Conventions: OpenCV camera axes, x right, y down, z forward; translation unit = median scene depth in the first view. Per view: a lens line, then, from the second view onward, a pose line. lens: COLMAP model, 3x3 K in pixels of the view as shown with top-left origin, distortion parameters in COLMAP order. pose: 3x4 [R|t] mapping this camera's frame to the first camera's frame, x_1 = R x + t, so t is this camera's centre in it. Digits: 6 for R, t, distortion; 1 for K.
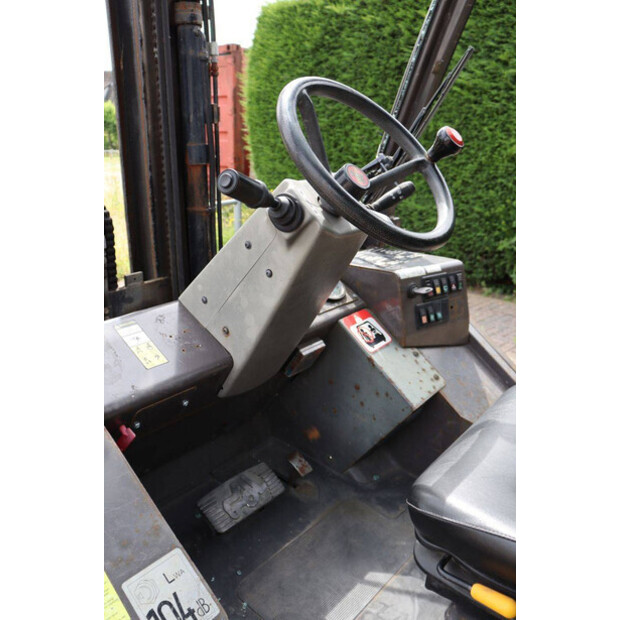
lens RADIAL K [[575.9, 0, 312.2], [0, 575.9, 309.9], [0, 0, 1]] dist [-0.128819, 0.157927]
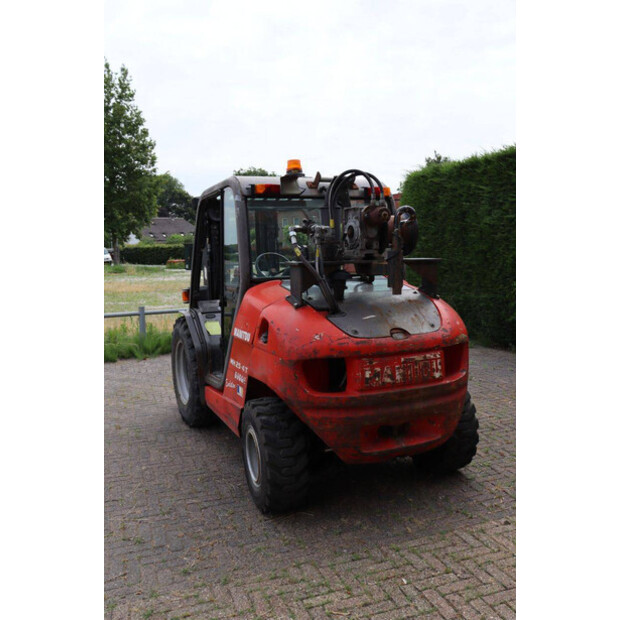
lens RADIAL K [[575.9, 0, 312.2], [0, 575.9, 309.9], [0, 0, 1]] dist [-0.128819, 0.157927]
pose [[0.902262, 0.018611, -0.430787, 1.802606], [-0.099443, 0.981117, -0.165892, 0.648210], [0.419565, 0.192517, 0.887075, -2.342650]]
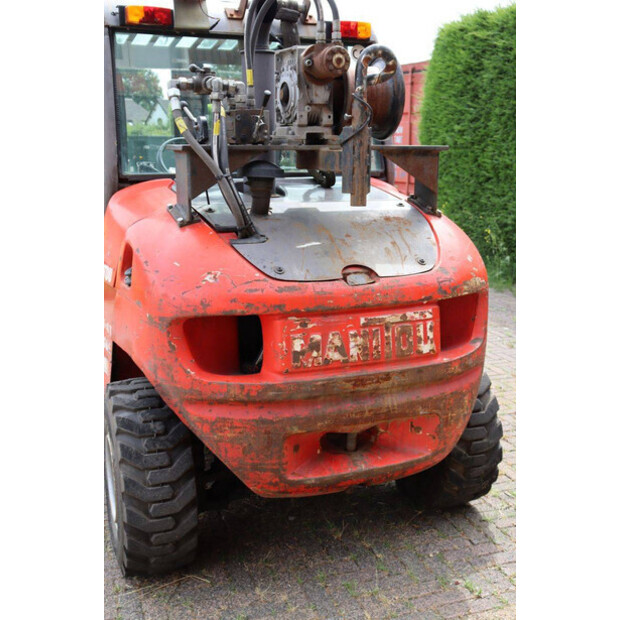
lens RADIAL K [[800.4, 0, 311.9], [0, 800.4, 306.6], [0, 0, 1]] dist [0.004150, 0.265262]
pose [[0.899554, 0.075067, -0.430311, 1.824985], [-0.120252, 0.989615, -0.078747, 0.553583], [0.419931, 0.122583, 0.899239, -1.818130]]
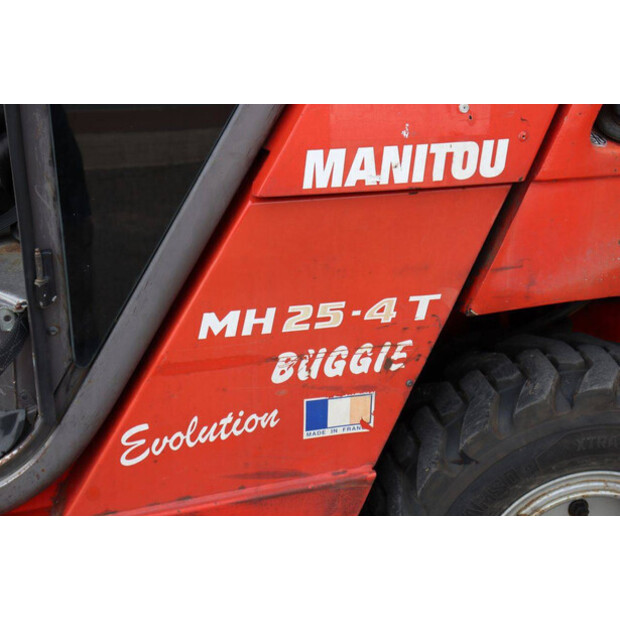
lens RADIAL K [[1045.8, 0, 311.2], [0, 1045.8, 309.6], [0, 0, 1]] dist [0.157043, 0.168028]
pose [[0.594656, -0.304967, 0.743895, -0.524273], [0.242264, 0.950228, 0.195894, 0.261774], [-0.766611, 0.063730, 0.638941, -0.721530]]
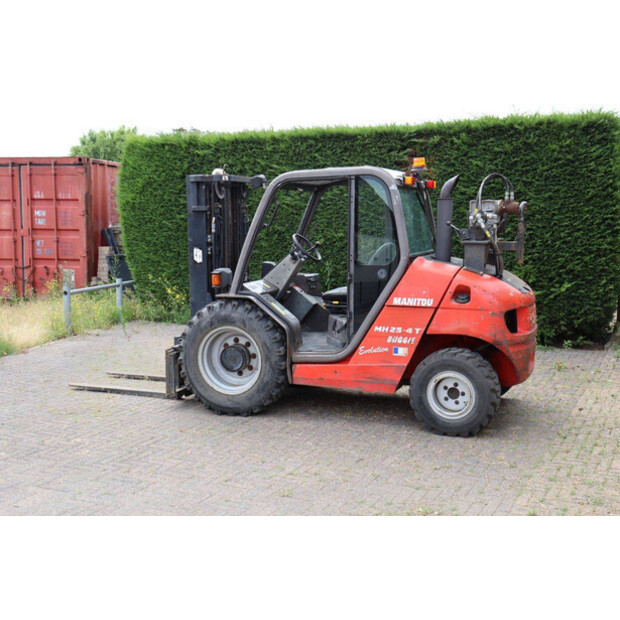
lens RADIAL K [[800.4, 0, 311.9], [0, 800.4, 306.6], [0, 0, 1]] dist [0.004150, 0.265262]
pose [[0.942581, -0.048961, 0.330370, -1.607841], [0.109954, 0.979542, -0.168543, 1.063902], [-0.315359, 0.195191, 0.928681, -4.042078]]
